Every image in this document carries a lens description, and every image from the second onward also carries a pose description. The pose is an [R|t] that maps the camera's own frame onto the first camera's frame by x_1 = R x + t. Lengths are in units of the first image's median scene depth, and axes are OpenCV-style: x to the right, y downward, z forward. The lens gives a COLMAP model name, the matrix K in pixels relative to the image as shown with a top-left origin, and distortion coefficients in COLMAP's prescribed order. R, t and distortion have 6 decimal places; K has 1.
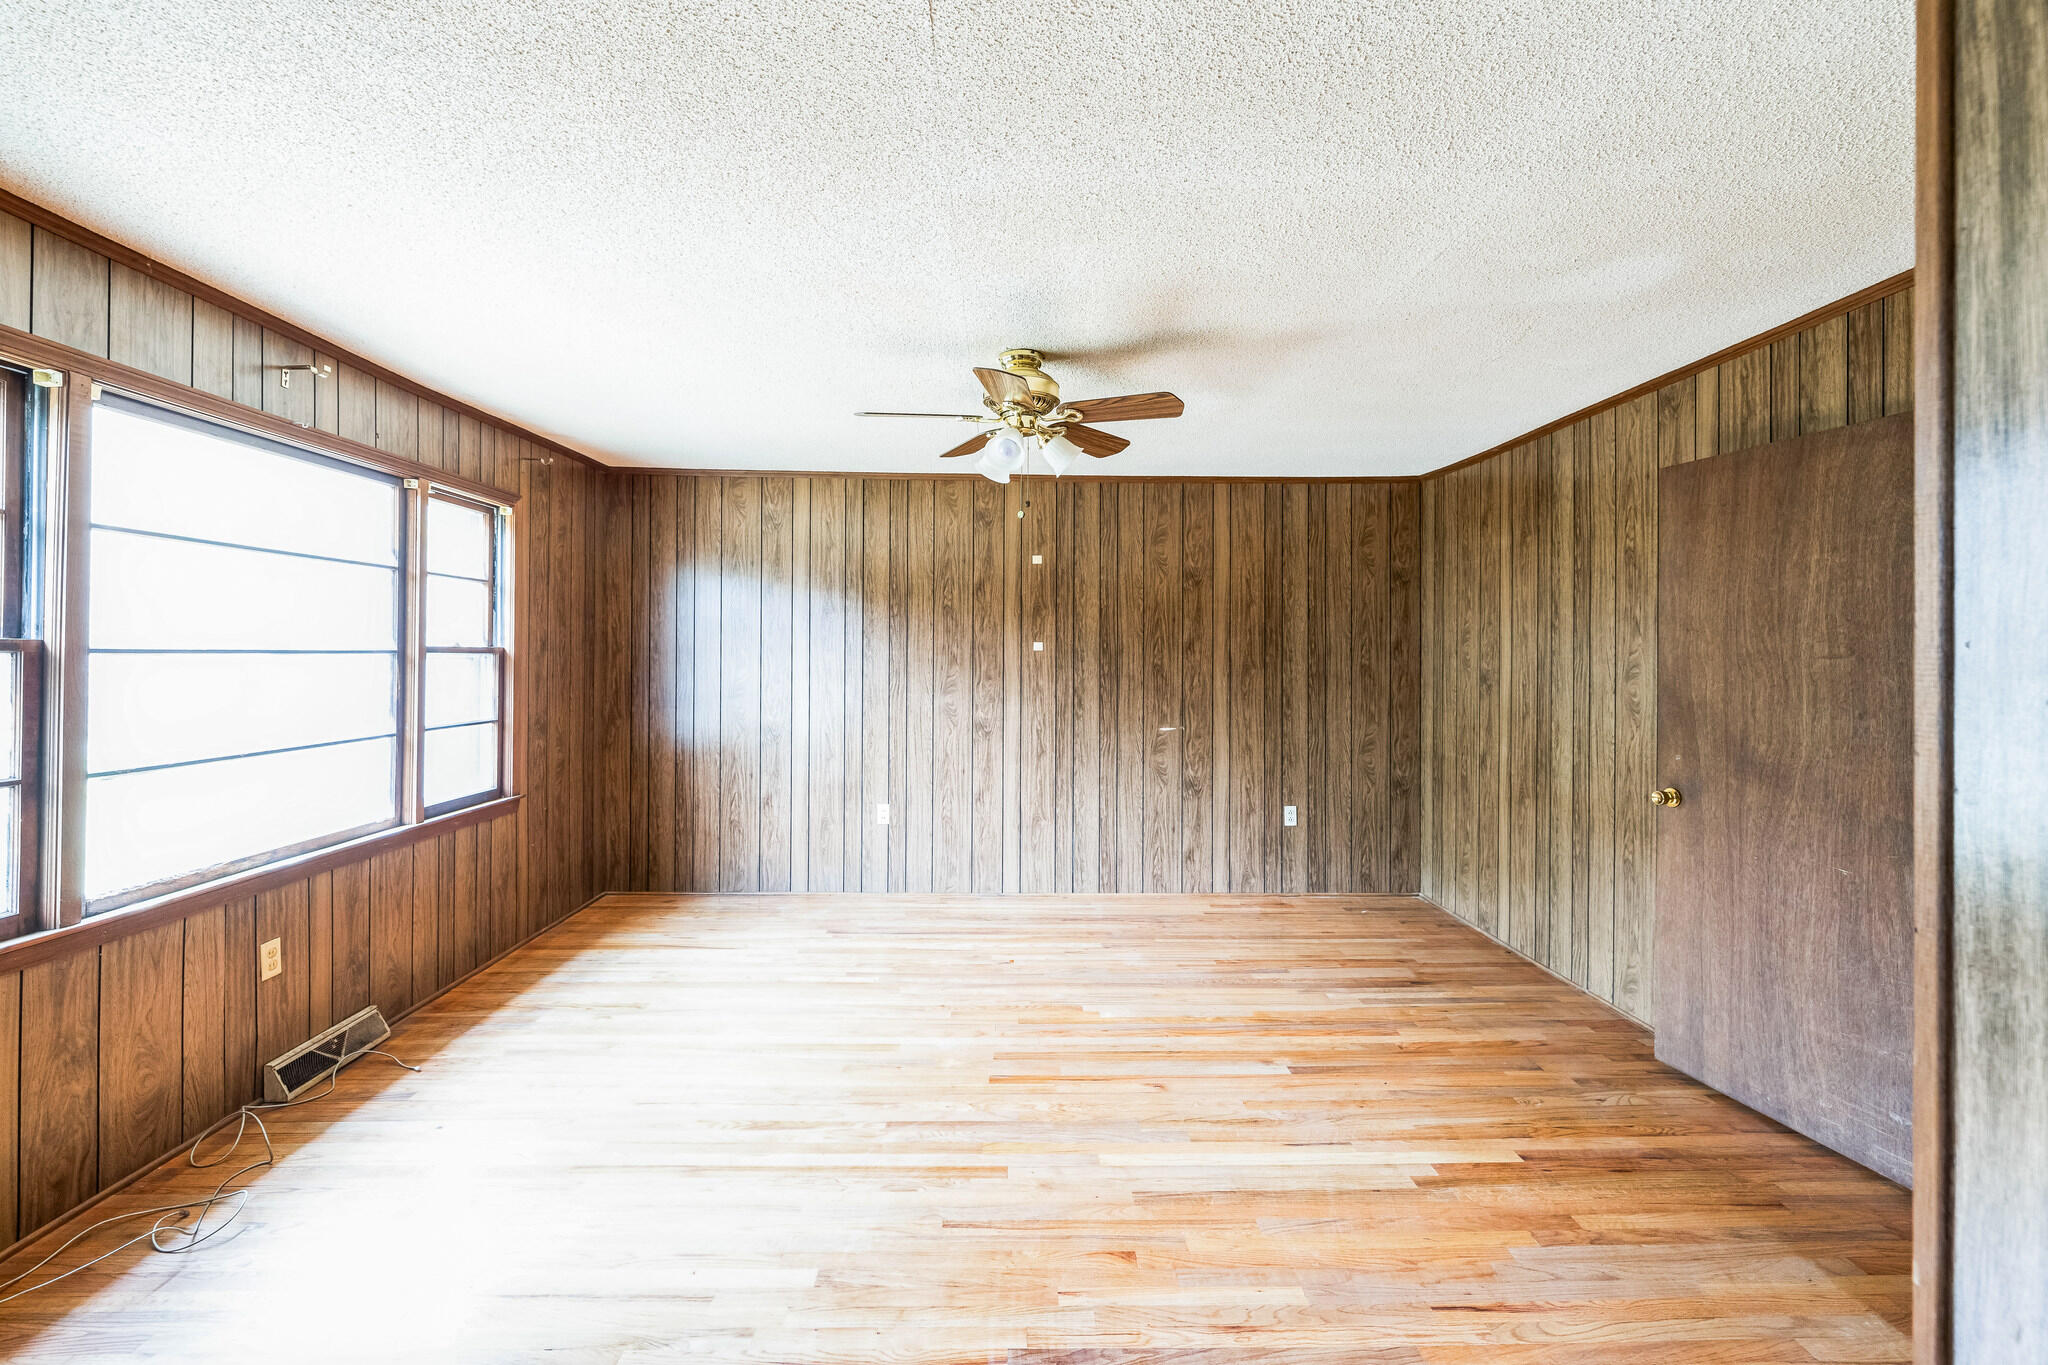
lens RADIAL K [[869.7, 0, 1018.4], [0, 869.7, 651.0], [0, 0, 1]] dist [-0.002214, -0.000750]
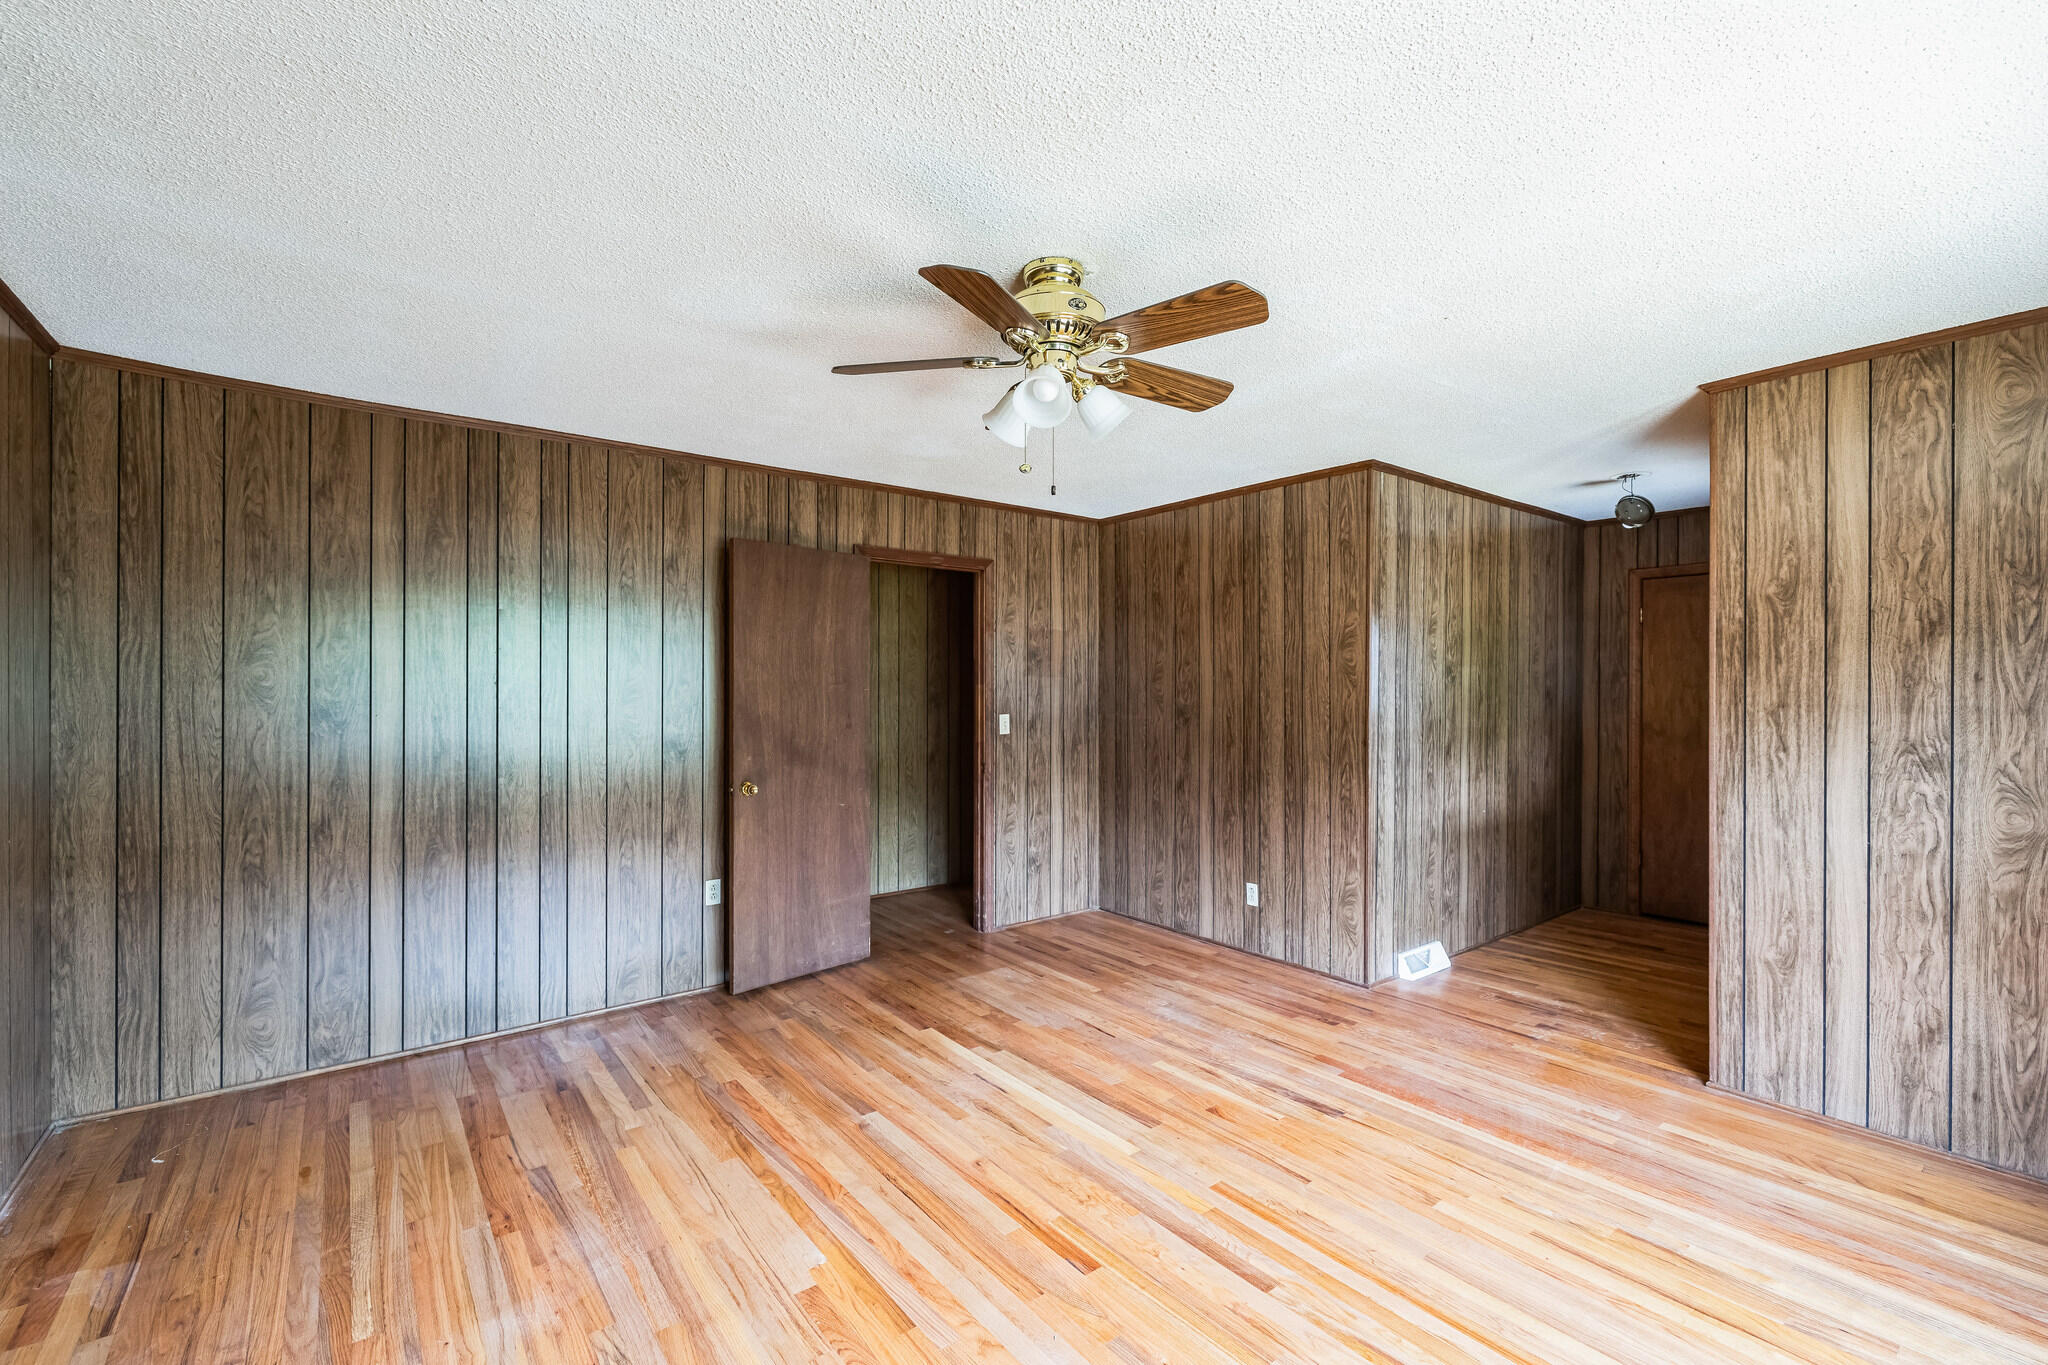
lens RADIAL K [[869.7, 0, 1025.9], [0, 869.7, 683.5], [0, 0, 1]] dist [-0.002214, -0.000750]
pose [[-0.605413, -0.002547, 0.795907, -0.591322], [-0.007034, 0.999973, -0.002151, 0.007029], [-0.795880, -0.006901, -0.605415, 1.532522]]
